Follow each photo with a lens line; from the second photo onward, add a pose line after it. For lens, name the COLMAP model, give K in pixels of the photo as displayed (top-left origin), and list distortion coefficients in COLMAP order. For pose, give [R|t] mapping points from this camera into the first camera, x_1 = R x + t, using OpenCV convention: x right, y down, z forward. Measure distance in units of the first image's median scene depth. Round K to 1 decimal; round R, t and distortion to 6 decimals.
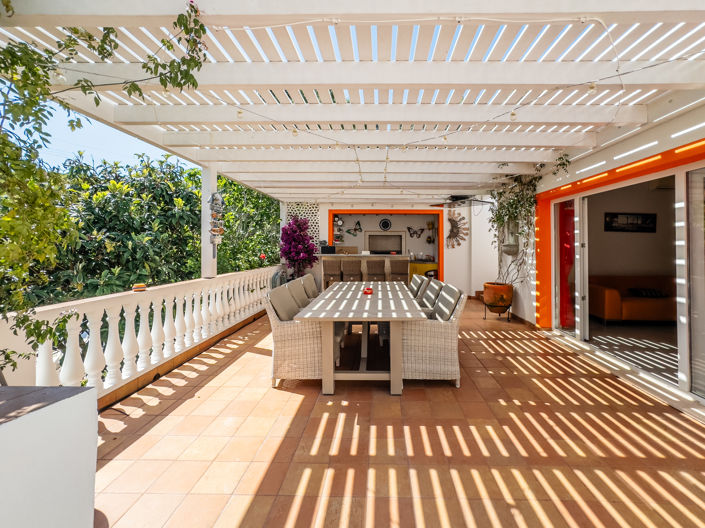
lens RADIAL K [[286.5, 0, 352.5], [0, 286.5, 264.0], [0, 0, 1]] dist [-0.010995, 0.000076]
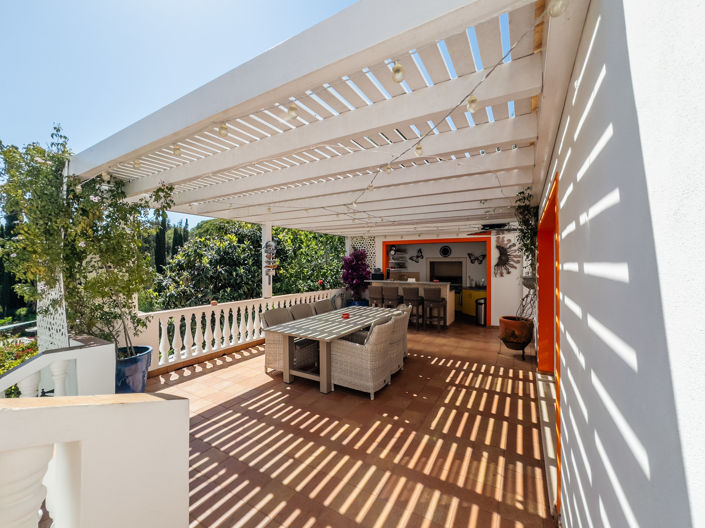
lens RADIAL K [[285.7, 0, 352.5], [0, 285.7, 264.0], [0, 0, 1]] dist [-0.046701, 0.000064]
pose [[0.879827, -0.004030, -0.475277, 0.513592], [-0.023669, 0.998352, -0.052281, -0.052005], [0.474704, 0.057248, 0.878282, -0.090239]]
